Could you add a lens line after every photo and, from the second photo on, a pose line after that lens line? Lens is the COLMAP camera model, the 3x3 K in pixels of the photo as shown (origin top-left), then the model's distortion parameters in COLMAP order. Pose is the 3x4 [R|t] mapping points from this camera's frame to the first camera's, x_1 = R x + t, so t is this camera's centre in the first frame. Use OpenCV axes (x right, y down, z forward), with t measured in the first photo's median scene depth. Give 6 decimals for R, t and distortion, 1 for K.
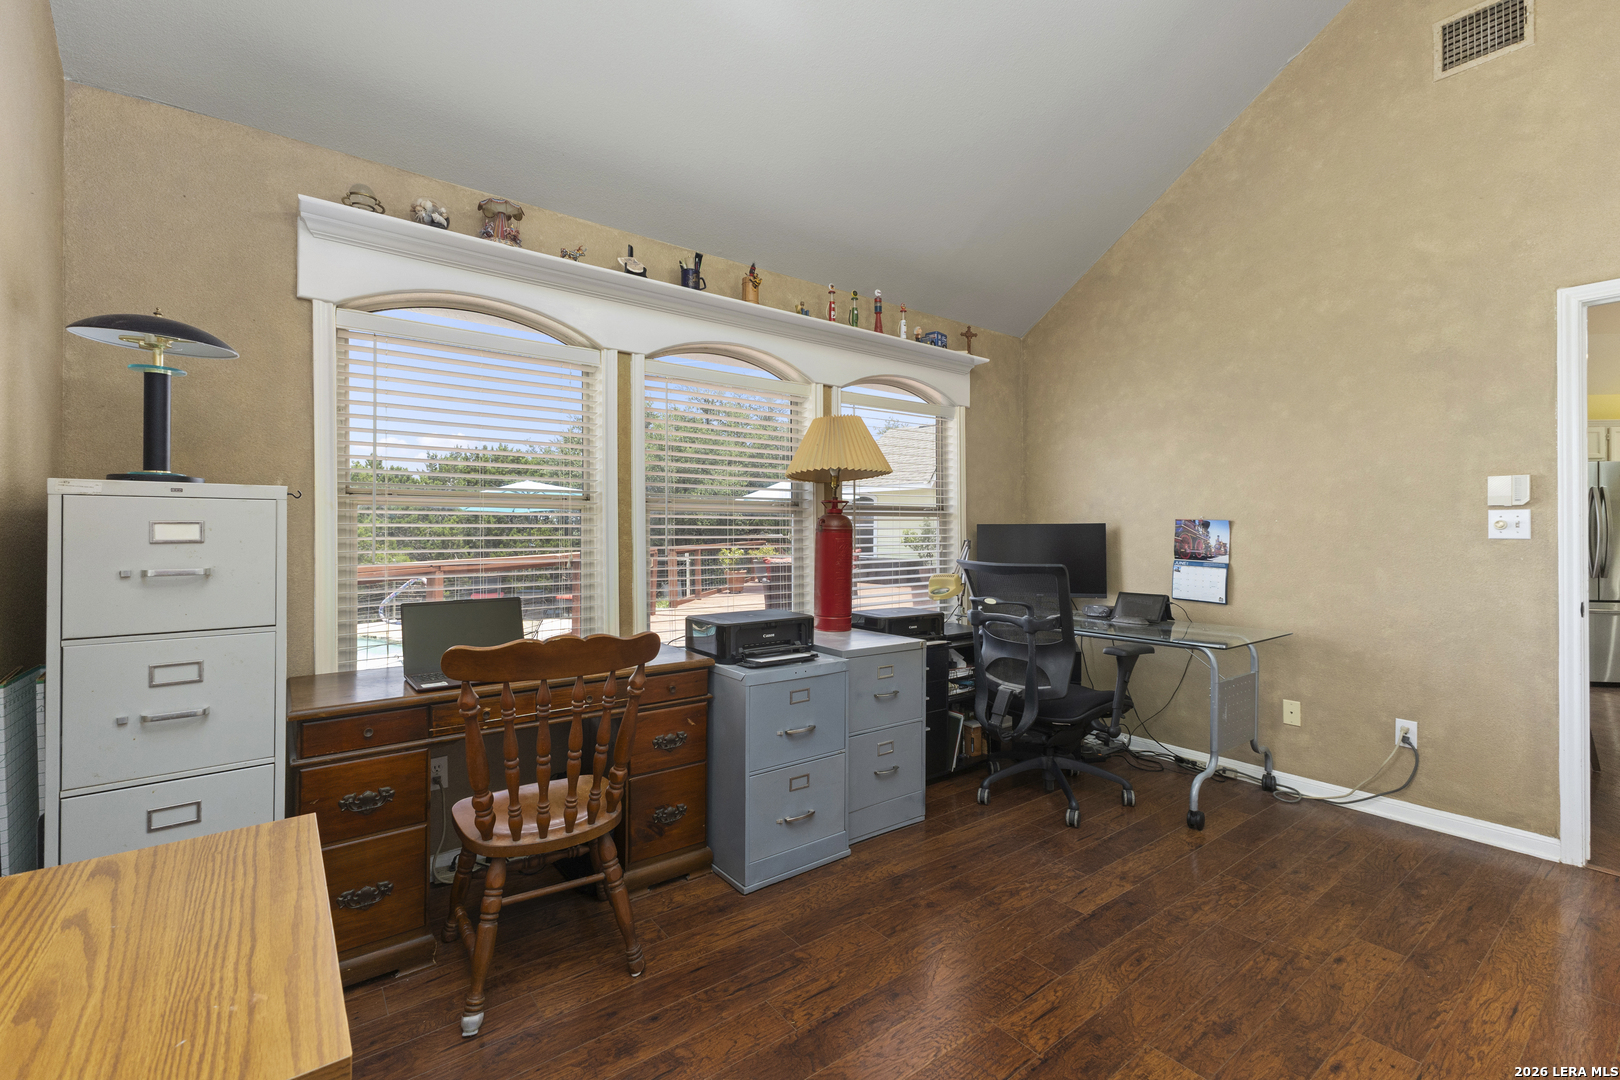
lens RADIAL K [[702.1, 0, 804.1], [0, 702.1, 528.4], [0, 0, 1]] dist [0.009613, -0.000031]
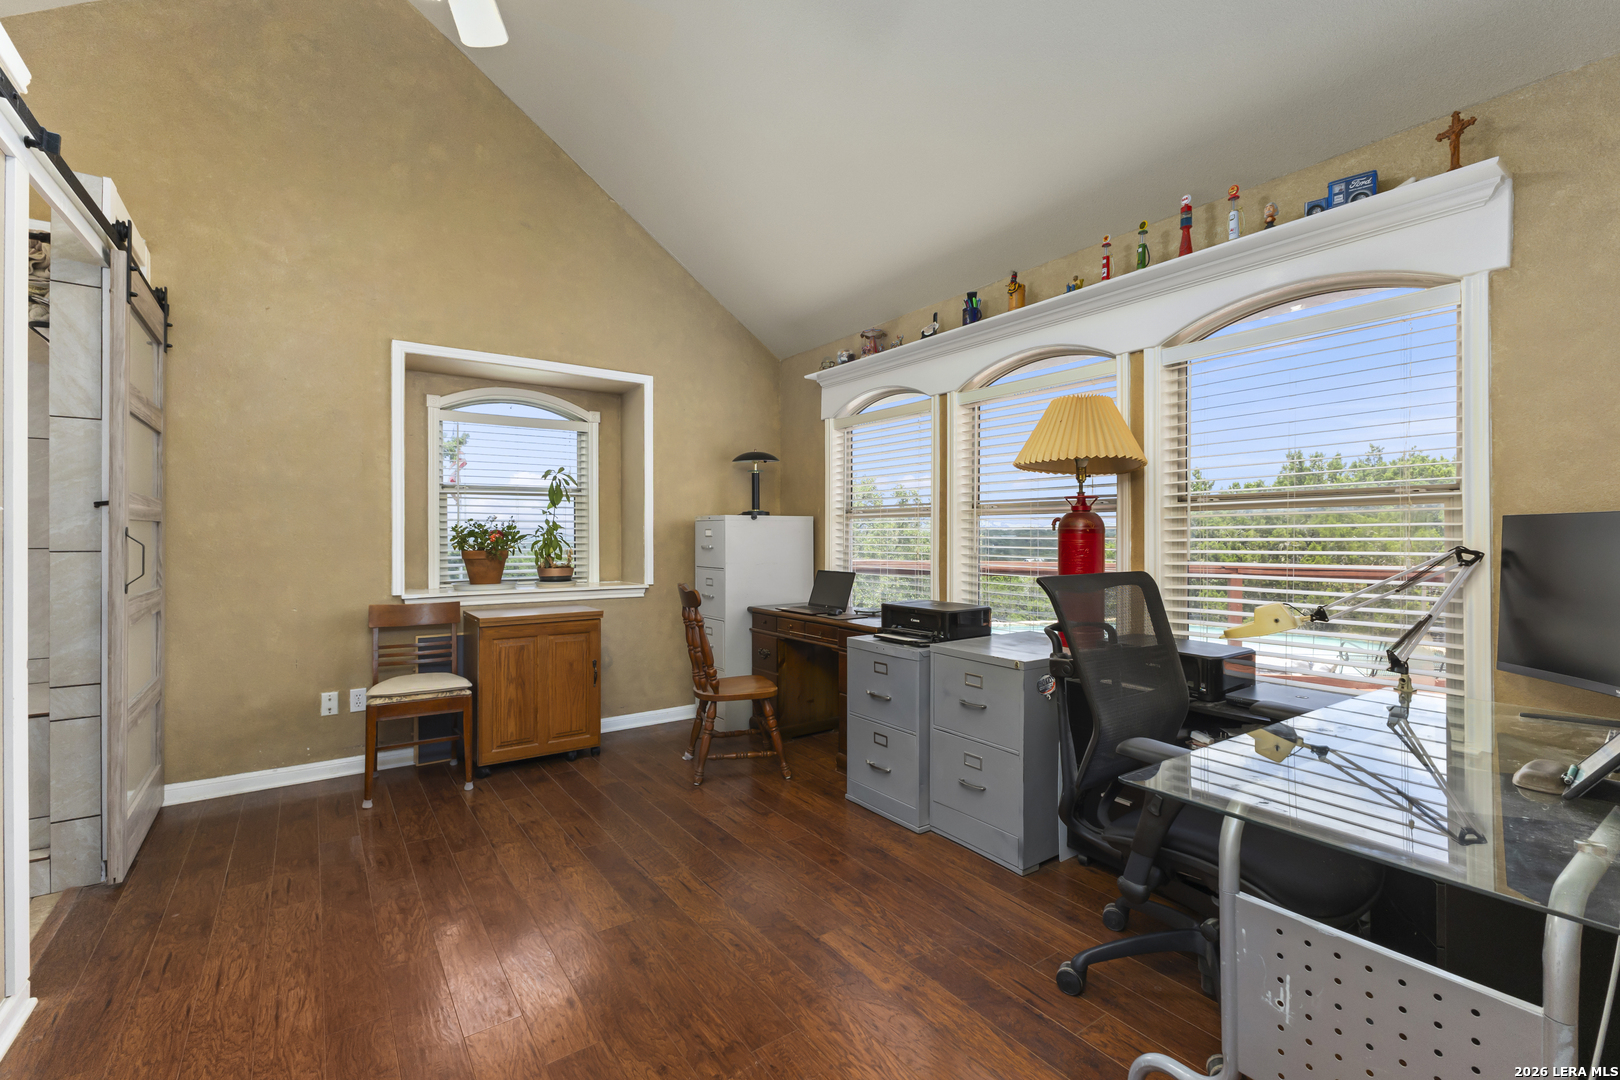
lens RADIAL K [[702.1, 0, 804.1], [0, 702.1, 528.4], [0, 0, 1]] dist [0.009613, -0.000031]
pose [[-0.037198, -0.008235, -0.999274, 1.127083], [0.004283, 0.999956, -0.008400, 0.007558], [0.999299, -0.004593, -0.037162, 0.853153]]
